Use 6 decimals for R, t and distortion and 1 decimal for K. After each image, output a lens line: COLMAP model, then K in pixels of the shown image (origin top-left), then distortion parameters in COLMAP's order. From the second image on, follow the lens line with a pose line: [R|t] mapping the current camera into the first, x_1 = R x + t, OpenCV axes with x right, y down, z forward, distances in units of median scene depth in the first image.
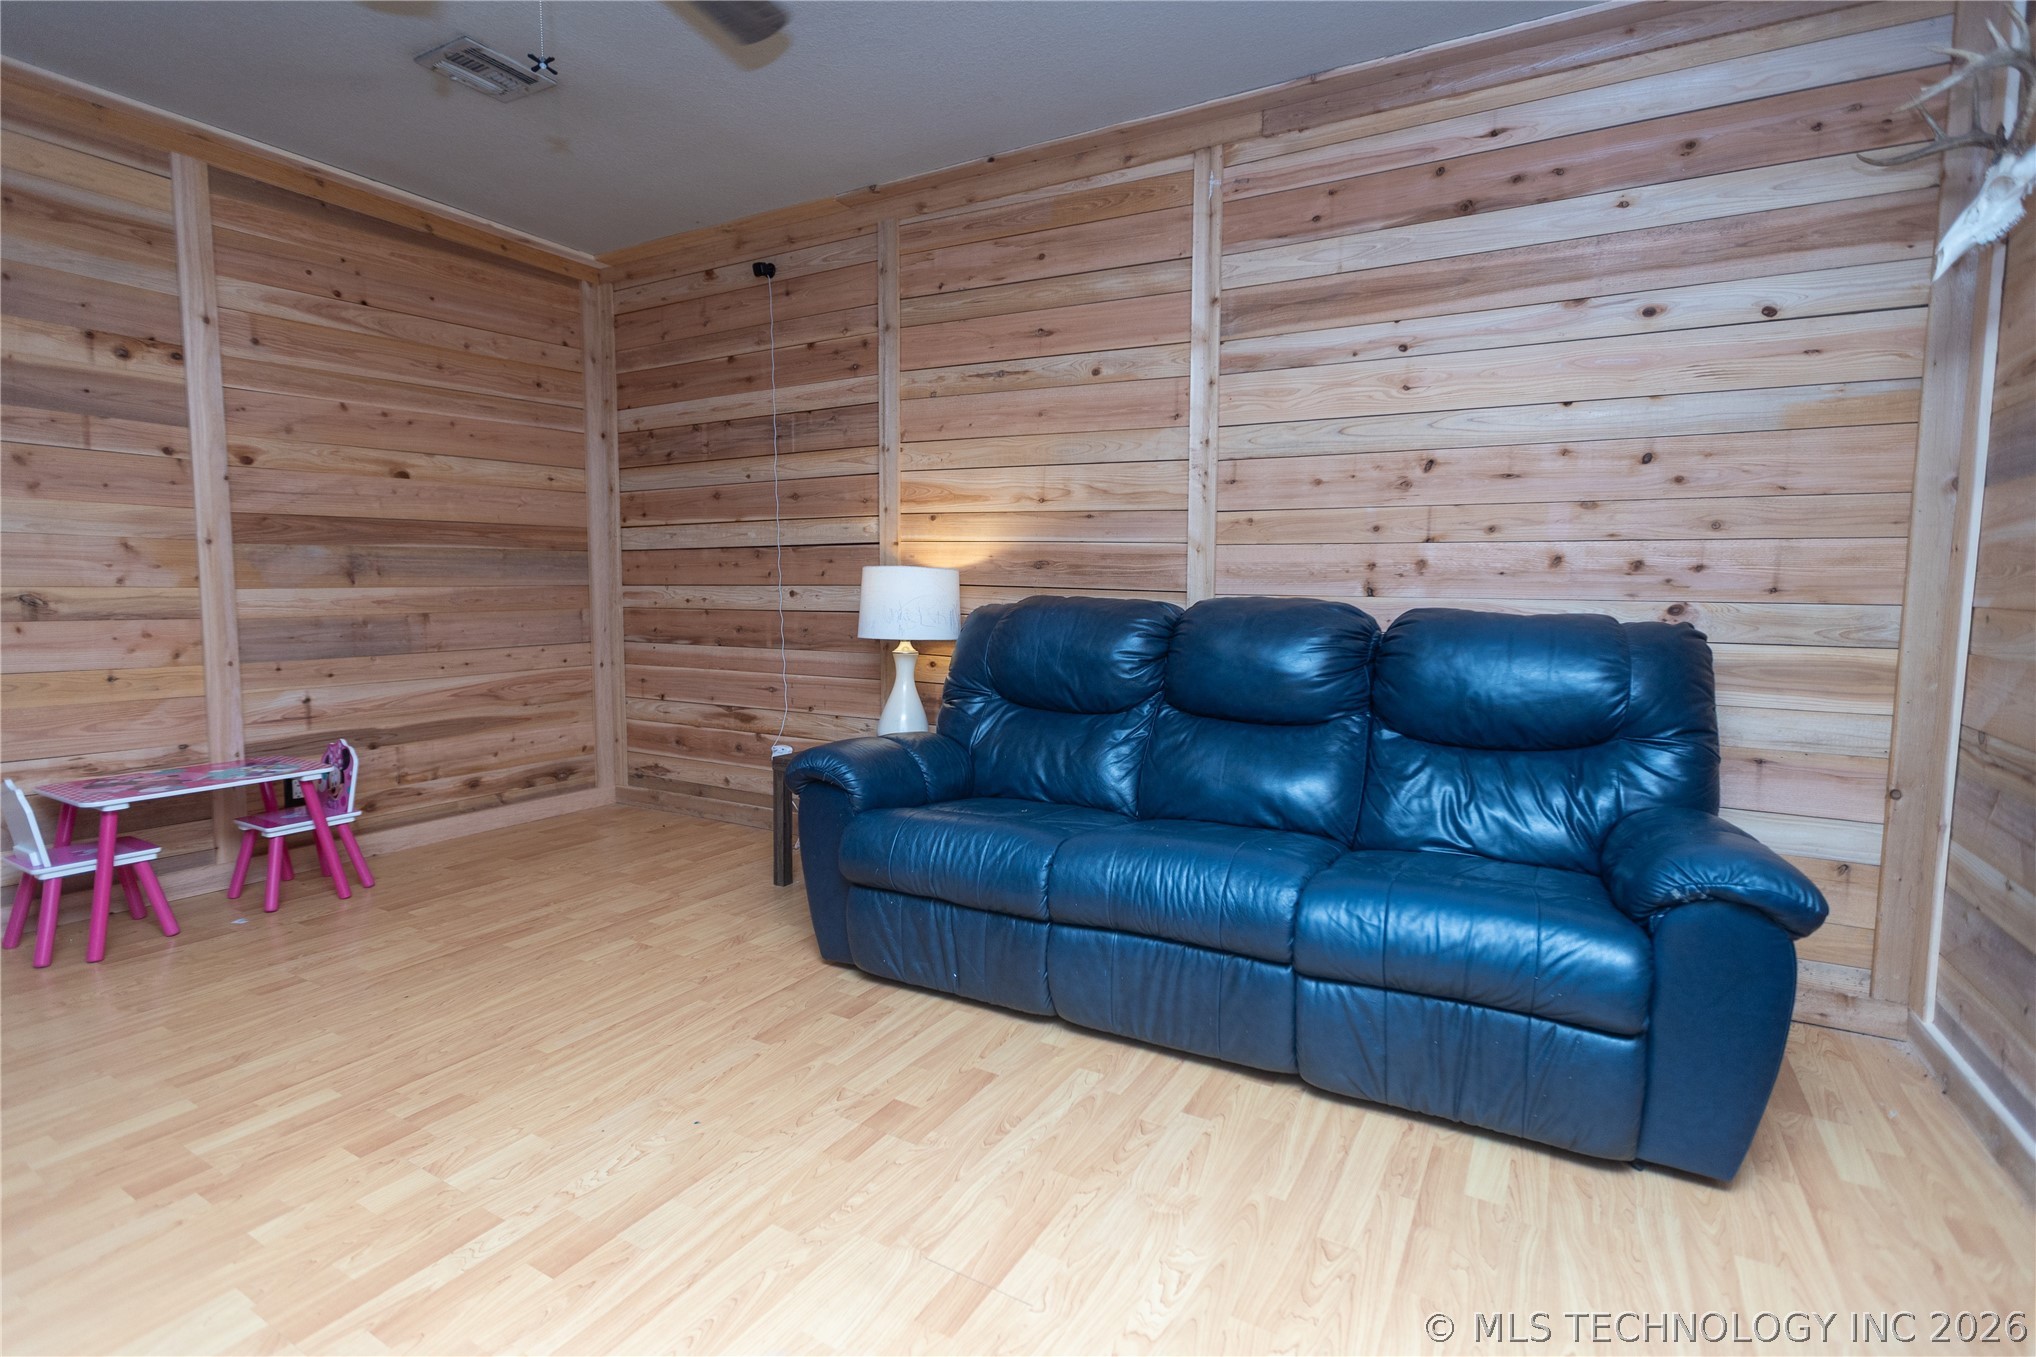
lens RADIAL K [[927.3, 0, 1086.9], [0, 927.3, 677.6], [0, 0, 1]] dist [0.011487, -0.001169]
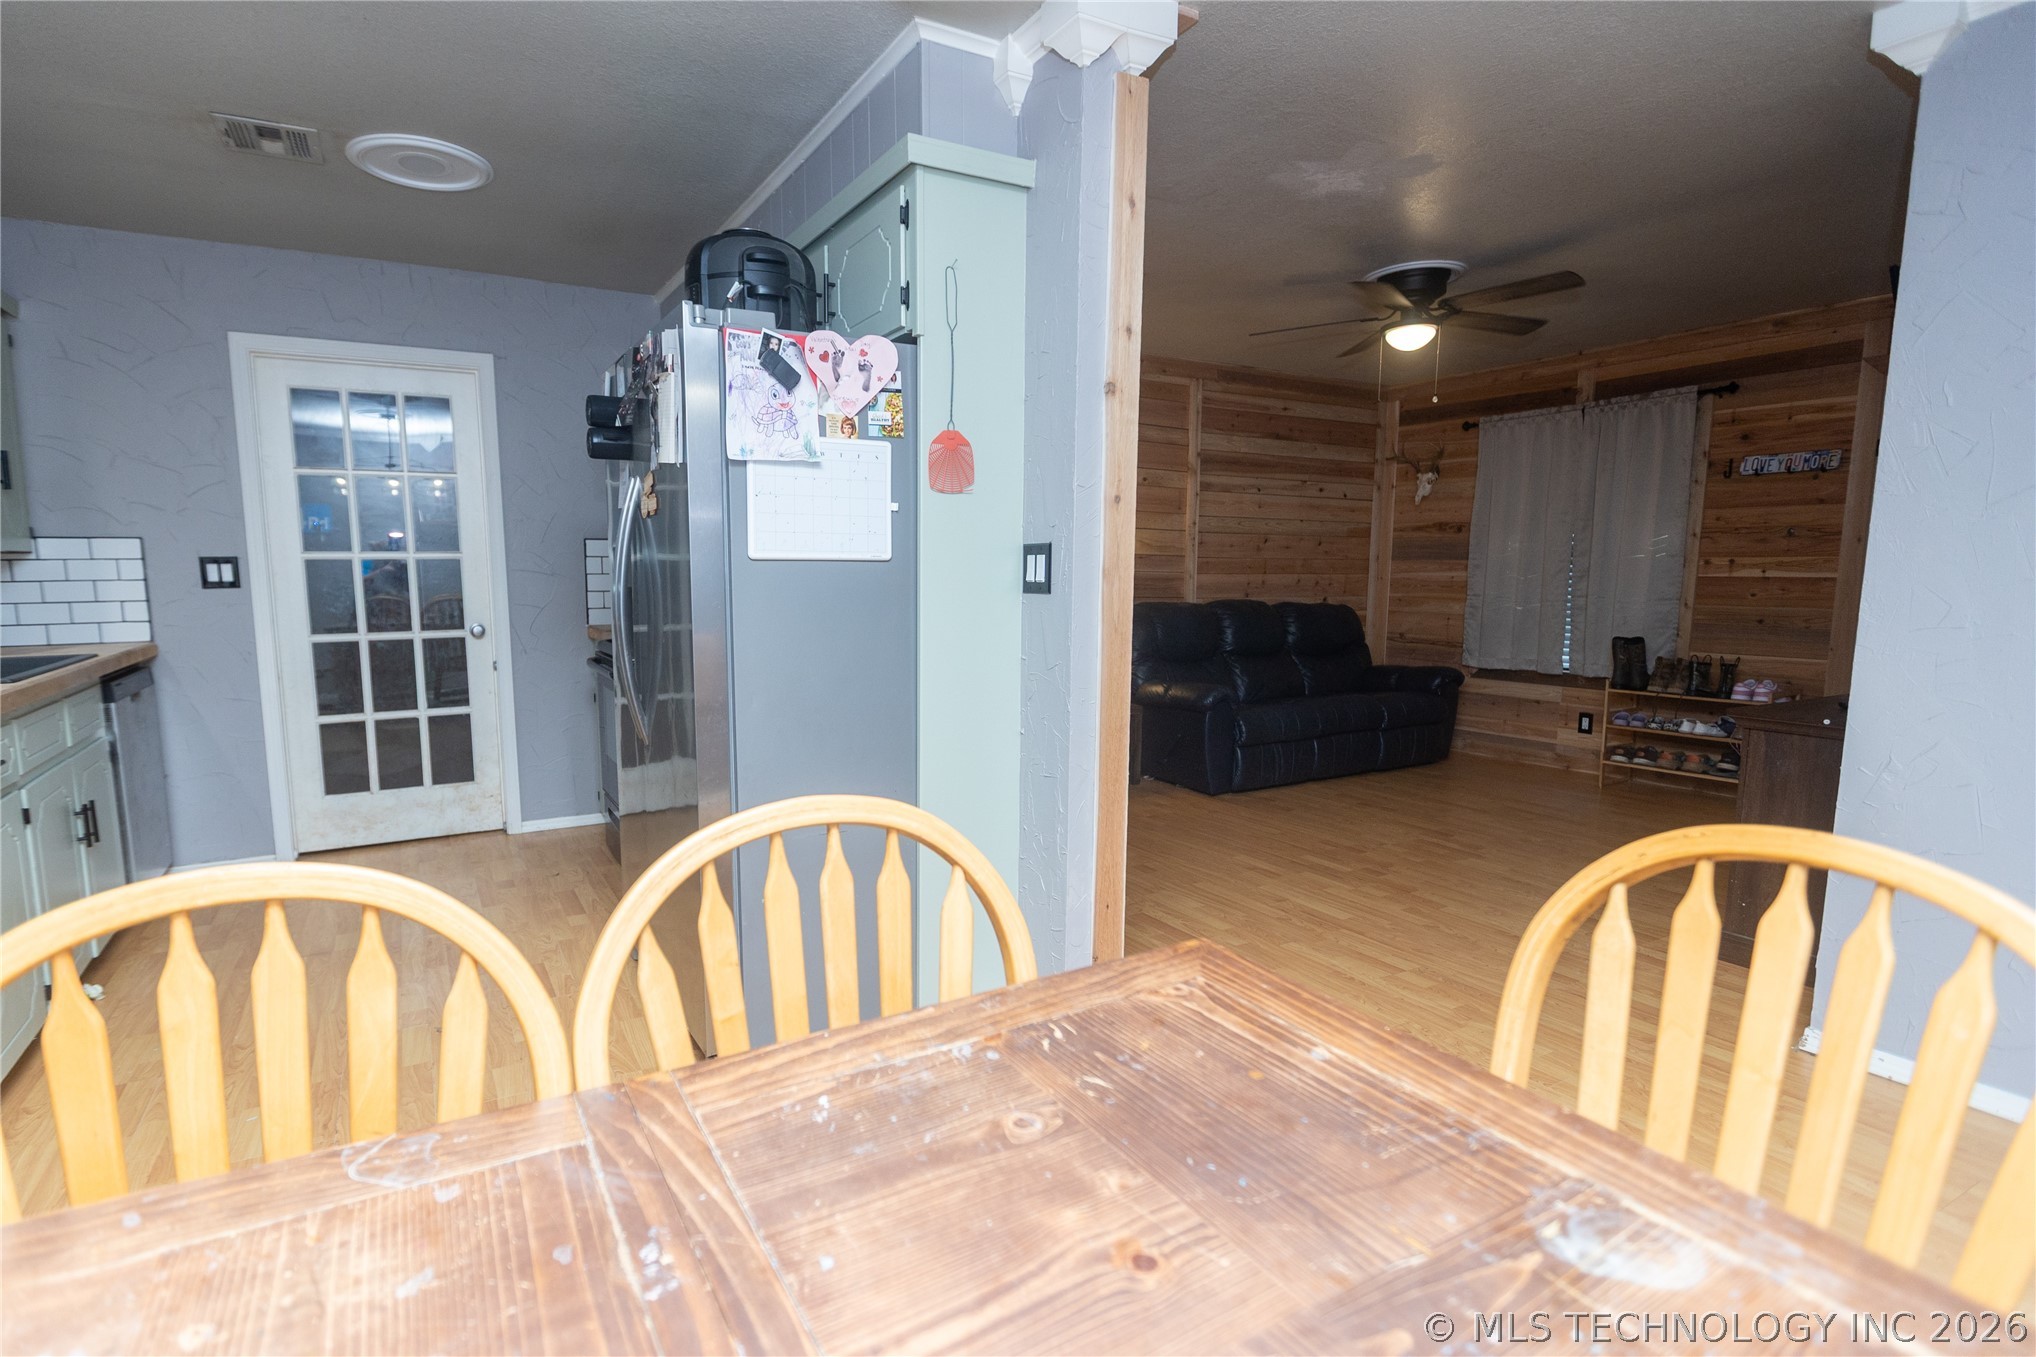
lens RADIAL K [[927.3, 0, 977.6], [0, 927.3, 678.1], [0, 0, 1]] dist [0.011487, -0.001169]
pose [[0.554868, -0.109681, 0.824677, -1.871883], [0.072338, 0.993878, 0.083513, -0.122653], [-0.828788, 0.013316, 0.559405, 0.271096]]
